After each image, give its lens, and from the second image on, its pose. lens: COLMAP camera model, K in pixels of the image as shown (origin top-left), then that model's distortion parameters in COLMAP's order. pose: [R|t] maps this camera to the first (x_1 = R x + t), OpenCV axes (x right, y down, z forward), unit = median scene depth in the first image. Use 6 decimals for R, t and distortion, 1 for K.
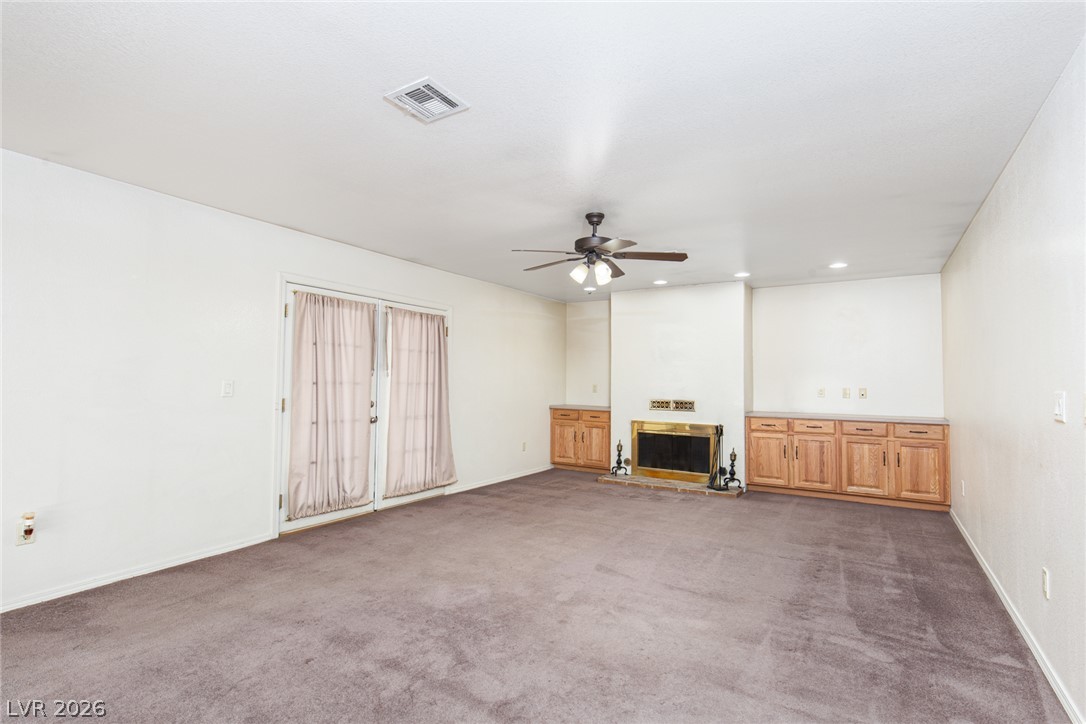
lens RADIAL K [[512.4, 0, 544.7], [0, 512.4, 368.9], [0, 0, 1]] dist [0.009693, -0.001599]
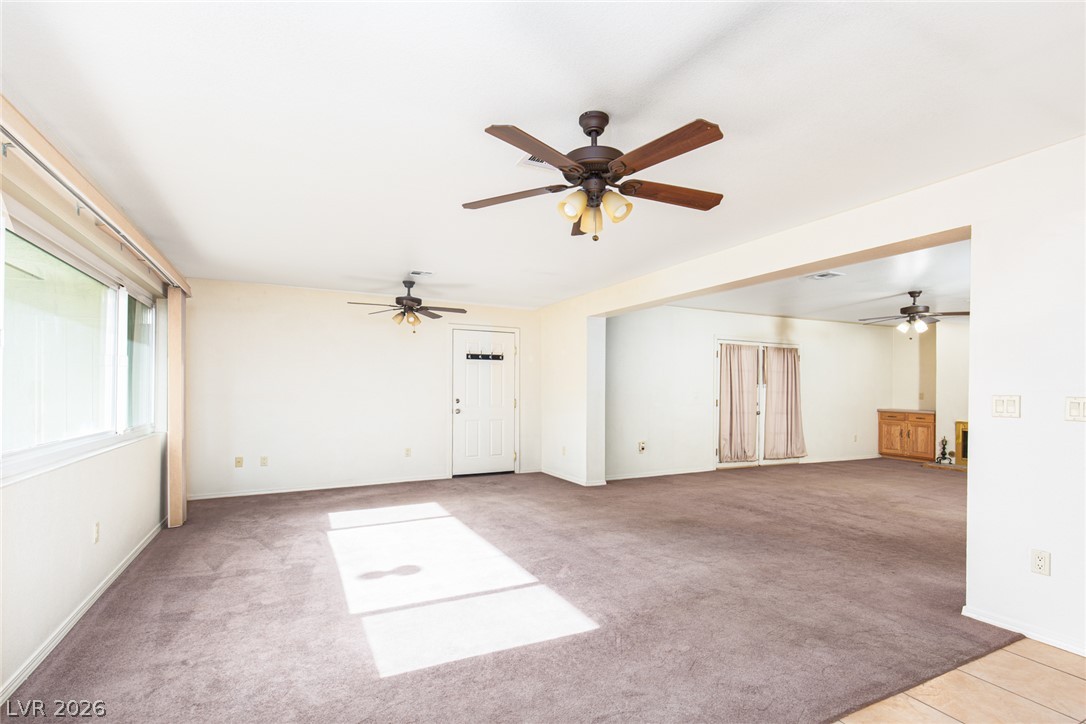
lens RADIAL K [[512.4, 0, 543.4], [0, 512.4, 390.3], [0, 0, 1]] dist [0.009693, -0.001599]
pose [[0.851626, -0.000581, -0.524149, -0.031094], [0.014736, 0.999631, 0.022835, -0.020007], [0.523942, -0.027171, 0.851320, -0.614021]]
